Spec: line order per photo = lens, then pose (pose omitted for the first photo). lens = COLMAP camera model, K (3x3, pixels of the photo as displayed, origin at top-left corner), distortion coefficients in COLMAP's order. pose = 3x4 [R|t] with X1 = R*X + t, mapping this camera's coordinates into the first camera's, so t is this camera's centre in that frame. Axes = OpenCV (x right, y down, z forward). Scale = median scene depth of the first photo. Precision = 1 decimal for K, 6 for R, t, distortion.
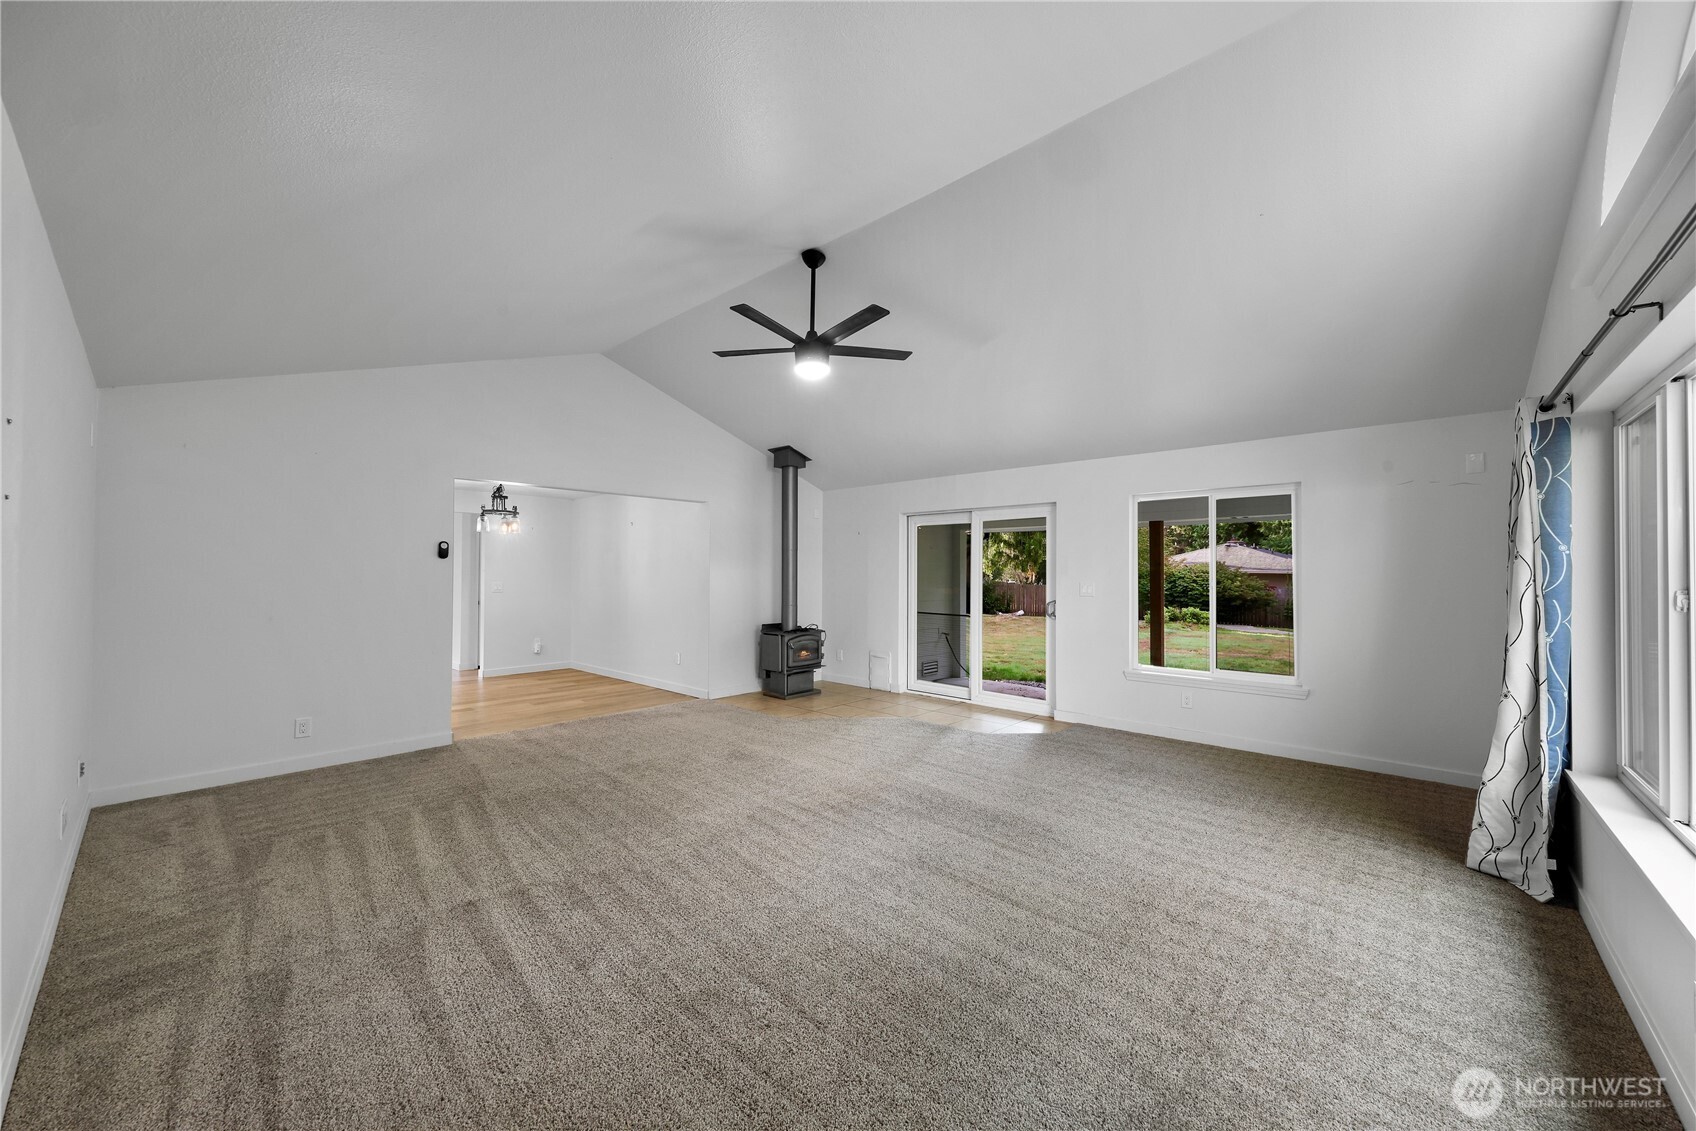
lens RADIAL K [[632.9, 0, 835.6], [0, 632.9, 565.0], [0, 0, 1]] dist [0.000754, 0.000000]
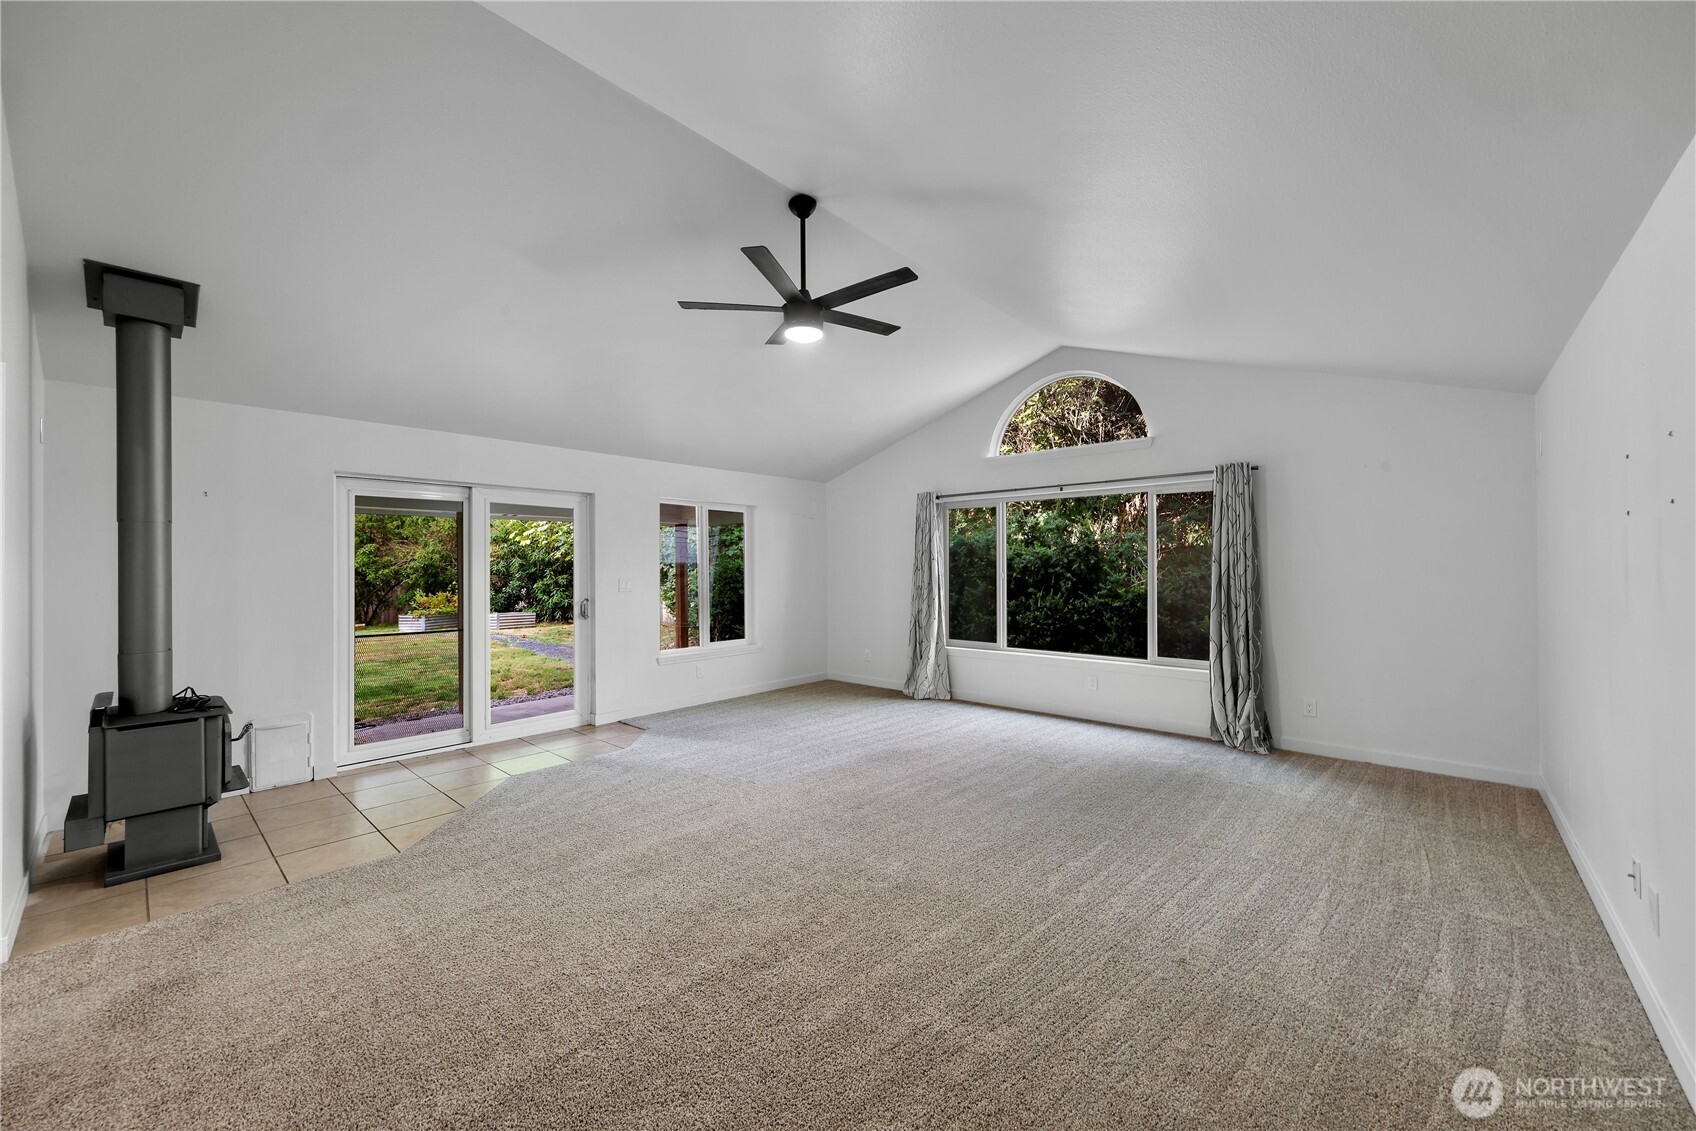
lens RADIAL K [[663.6, 0, 843.5], [0, 663.6, 567.5], [0, 0, 1]] dist [-0.004322, -0.000191]
pose [[-0.026673, -0.004986, 0.999632, -0.583035], [-0.004241, 0.999979, 0.004875, 0.003218], [-0.999635, -0.004109, -0.026694, 0.596973]]
